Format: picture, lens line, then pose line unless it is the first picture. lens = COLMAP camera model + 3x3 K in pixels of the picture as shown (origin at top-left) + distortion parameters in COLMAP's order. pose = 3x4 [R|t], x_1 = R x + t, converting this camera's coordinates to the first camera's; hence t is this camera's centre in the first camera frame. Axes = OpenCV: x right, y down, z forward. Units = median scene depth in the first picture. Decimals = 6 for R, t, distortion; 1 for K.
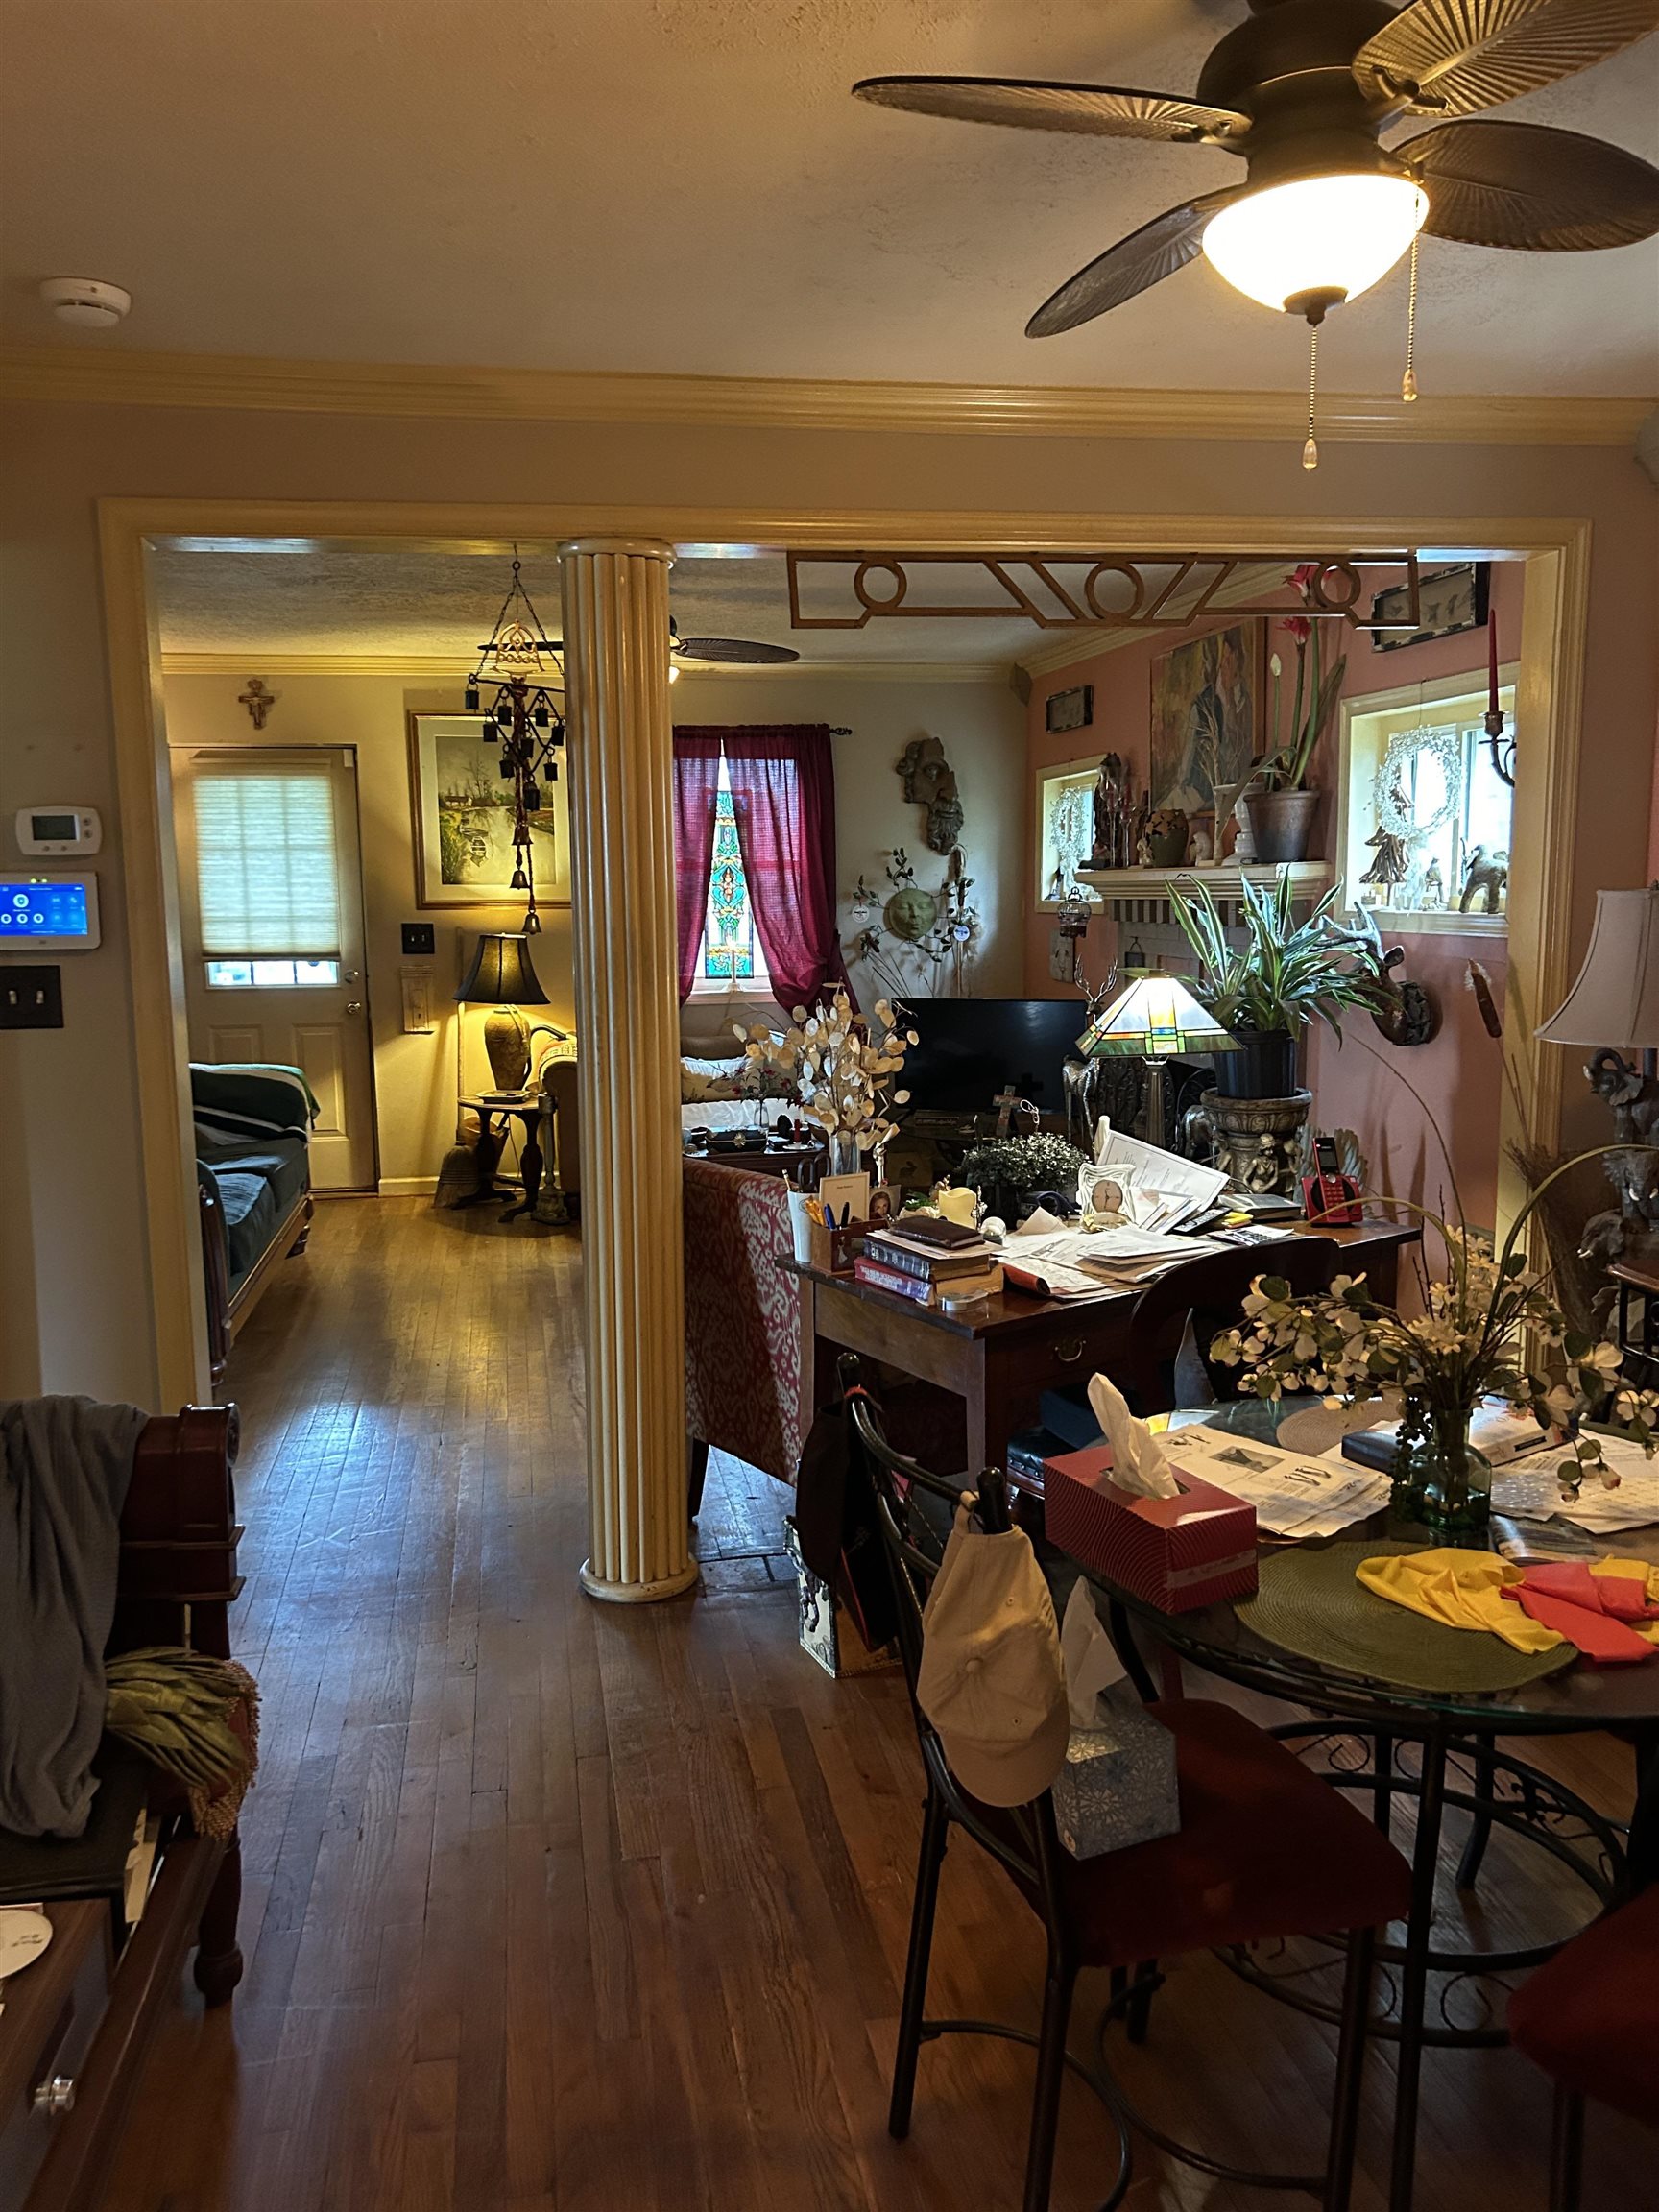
lens RADIAL K [[1614.9, 0, 829.5], [0, 1614.9, 1106.0], [0, 0, 1]] dist [0.101398, -0.228409]
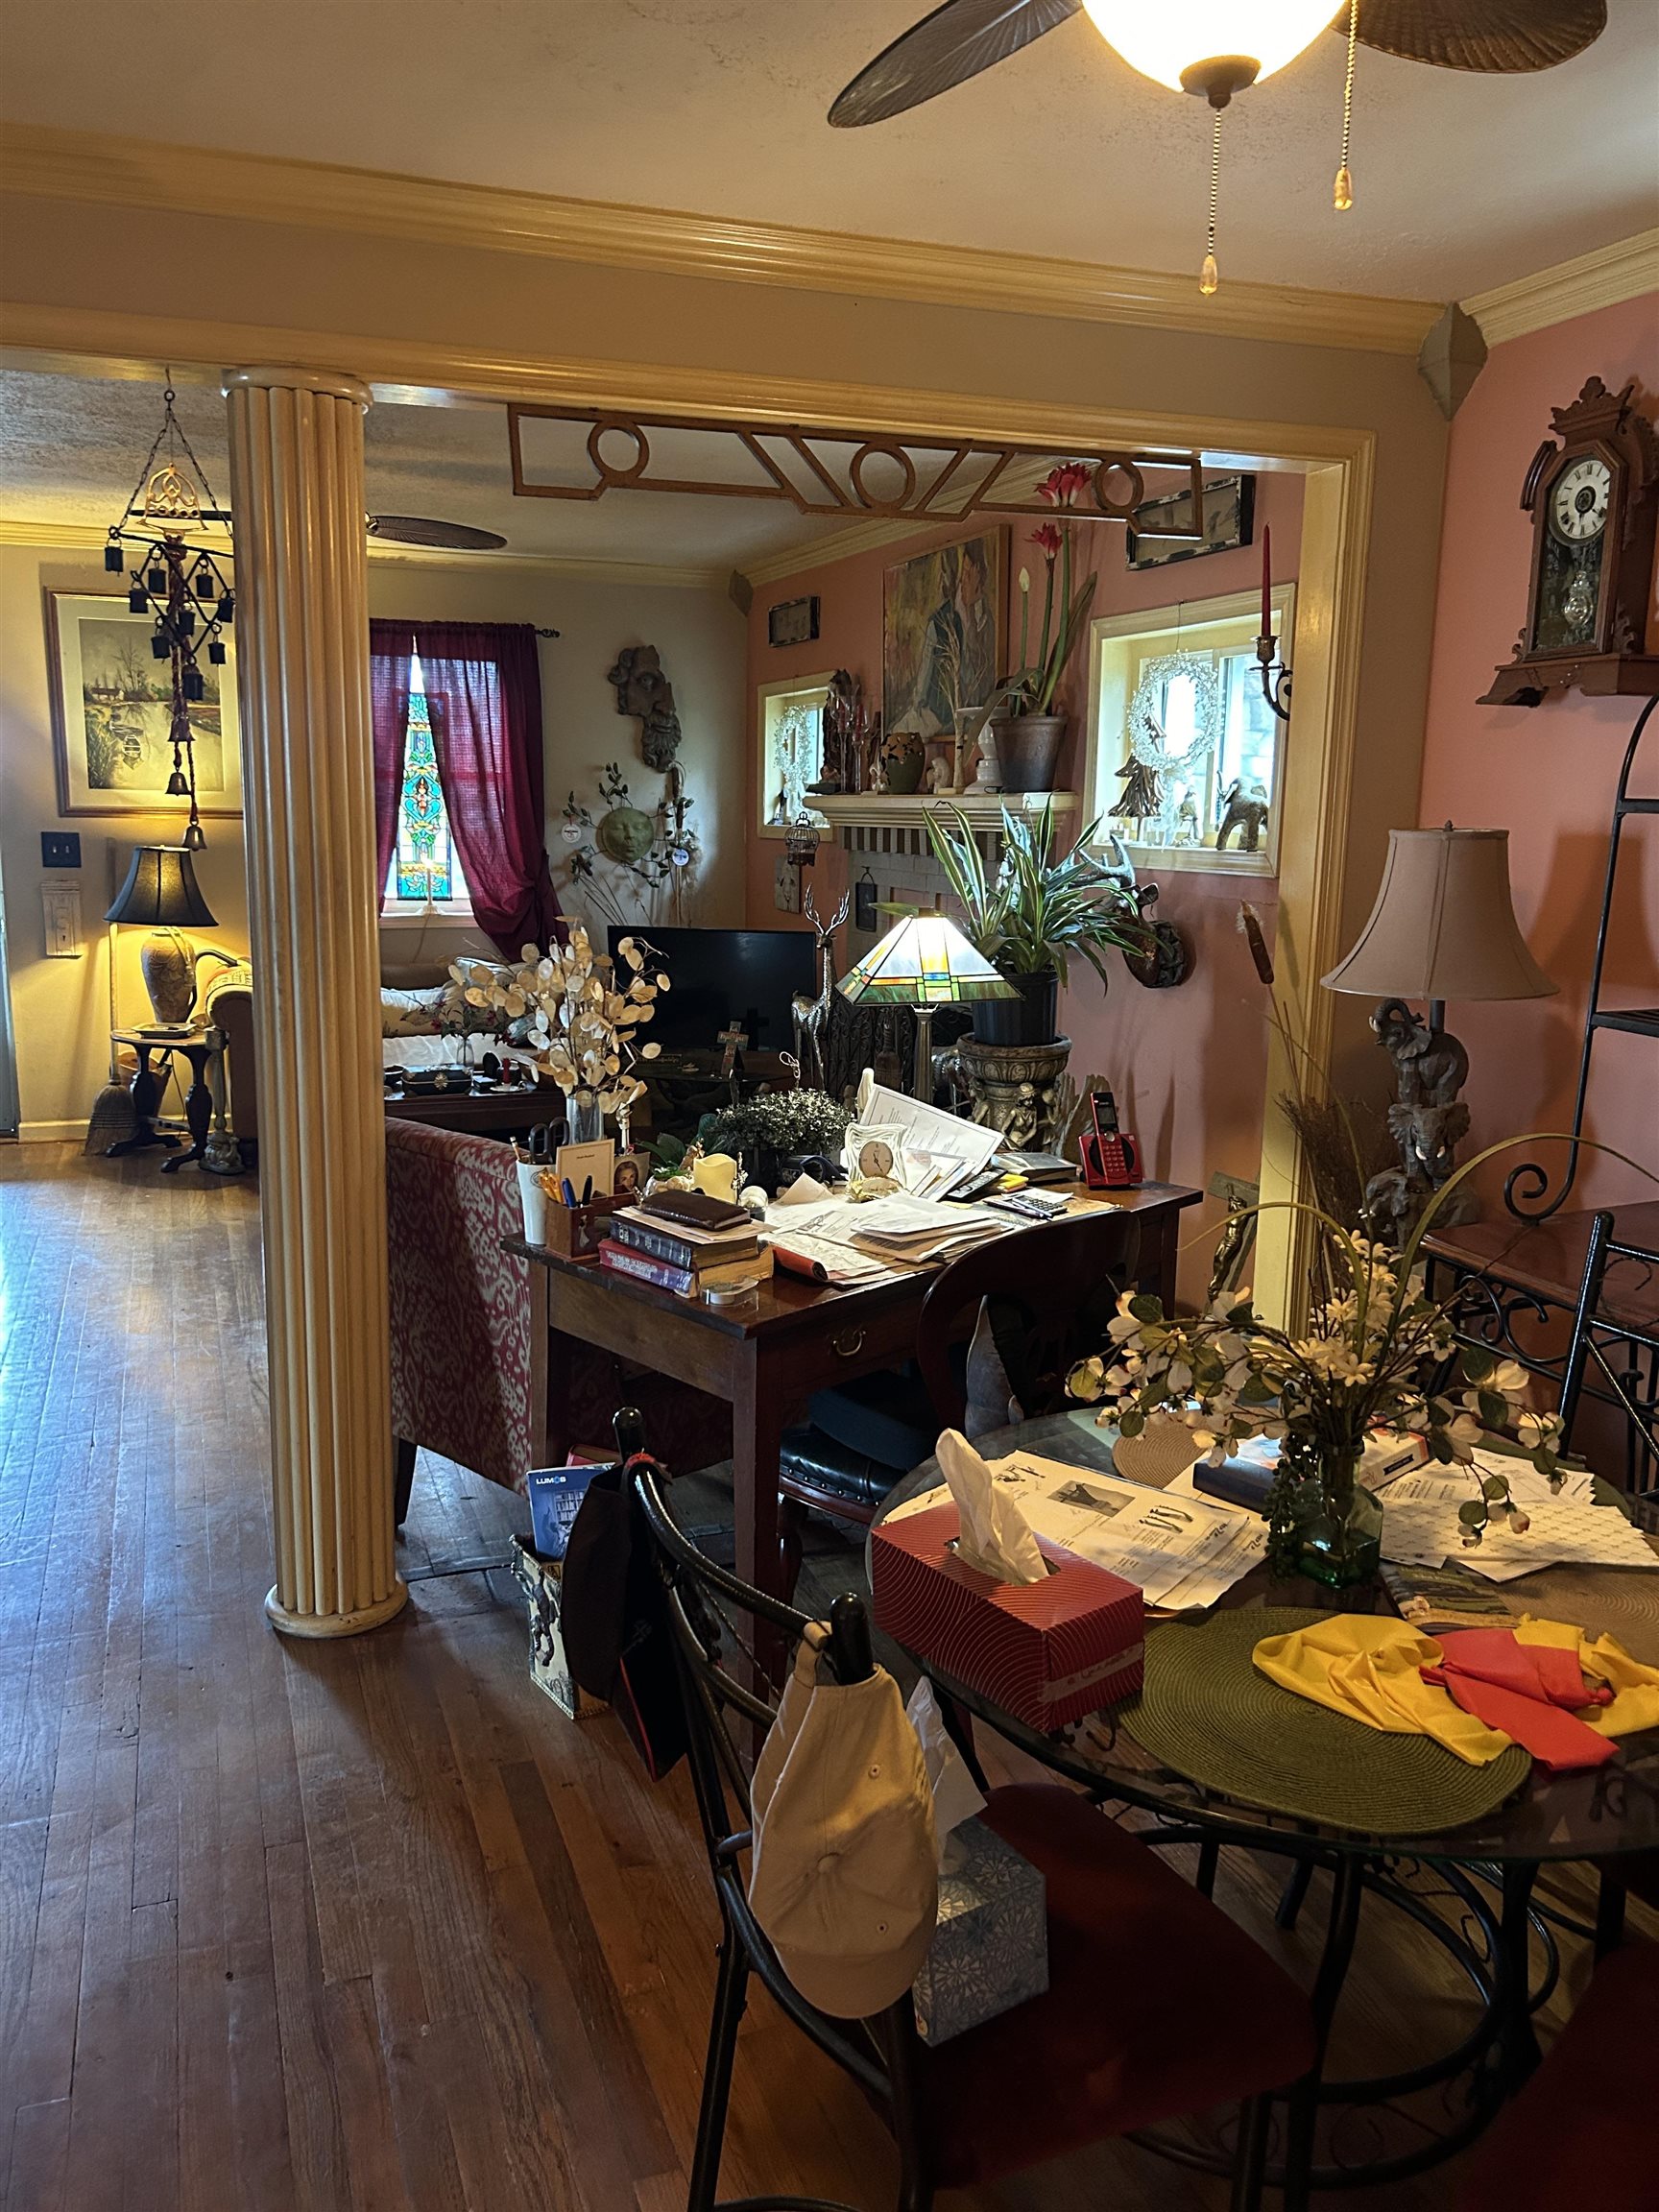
lens RADIAL K [[1682.9, 0, 831.4], [0, 1682.9, 1106.4], [0, 0, 1]] dist [0.052483, -0.075377]
pose [[0.984696, -0.004640, 0.174221, -0.012233], [-0.002484, 0.999170, 0.040651, -0.009356], [-0.174265, -0.040462, 0.983867, 0.071166]]
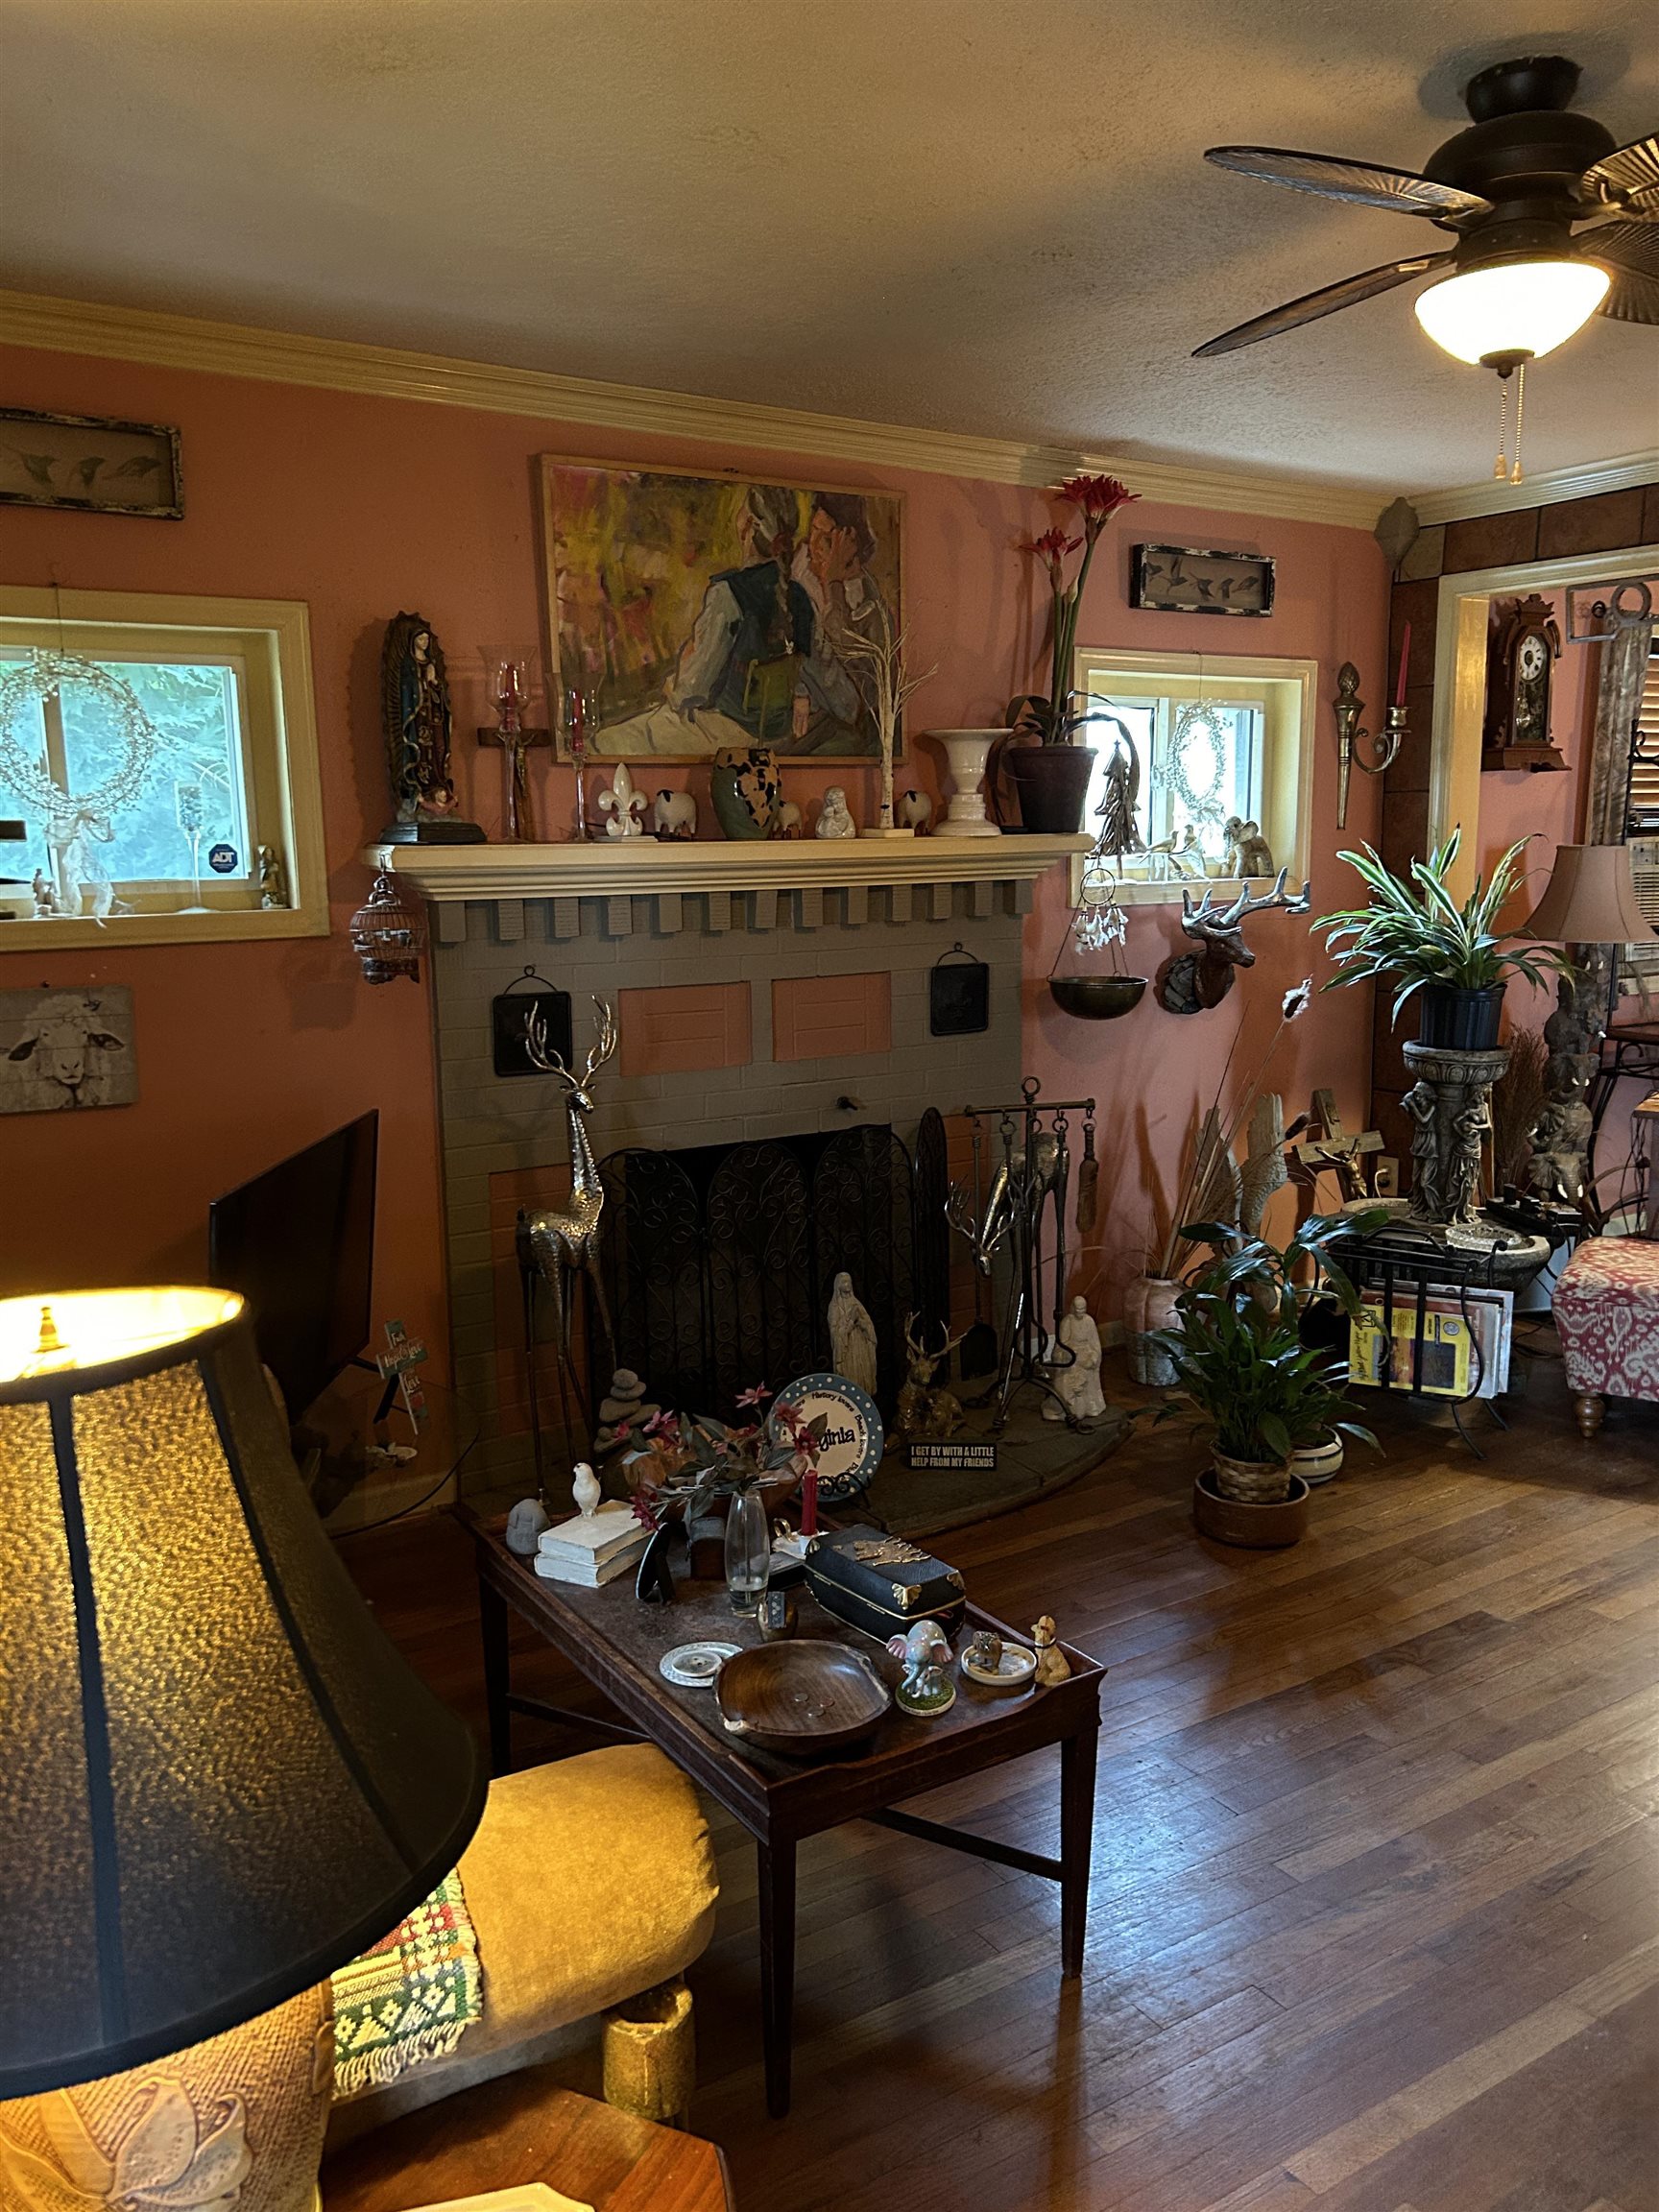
lens RADIAL K [[1682.9, 0, 831.4], [0, 1682.9, 1106.4], [0, 0, 1]] dist [0.052483, -0.075377]
pose [[-0.359838, -0.143020, 0.921988, -1.307800], [0.139175, 0.968898, 0.204615, -0.544452], [-0.922576, 0.201946, -0.328741, 3.730532]]
